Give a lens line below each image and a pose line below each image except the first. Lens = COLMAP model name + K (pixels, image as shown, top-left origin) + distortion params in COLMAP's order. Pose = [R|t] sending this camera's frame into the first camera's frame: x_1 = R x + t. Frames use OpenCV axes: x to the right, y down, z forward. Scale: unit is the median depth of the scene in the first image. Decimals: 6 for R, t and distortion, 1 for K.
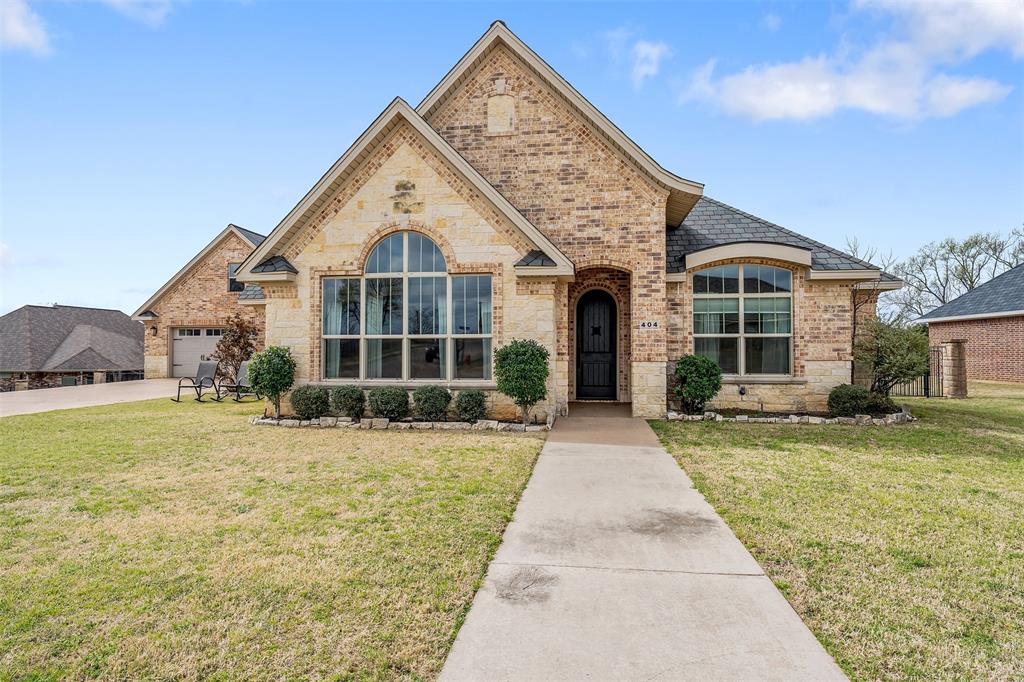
lens RADIAL K [[557.3, 0, 512.0], [0, 557.3, 342.0], [0, 0, 1]] dist [0.002923, 0.000326]
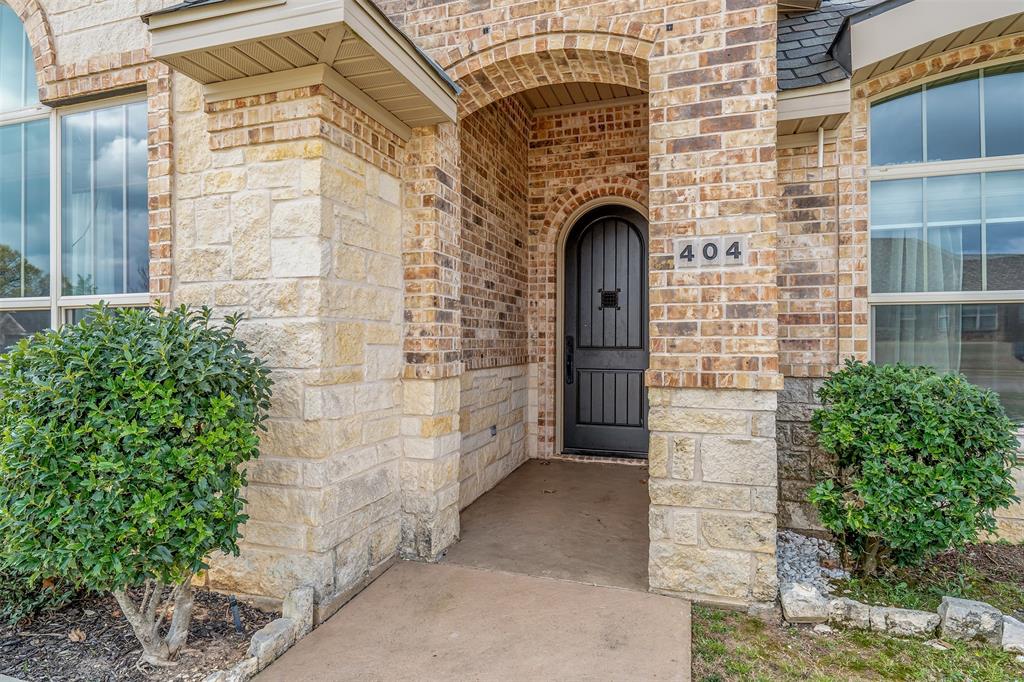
lens RADIAL K [[557.3, 0, 511.6], [0, 557.3, 339.8], [0, 0, 1]] dist [0.002923, 0.000326]
pose [[0.983461, 0.000145, -0.181122, 0.189711], [0.002684, 0.999878, 0.015379, 0.006477], [0.181102, -0.015611, 0.983340, 0.677875]]
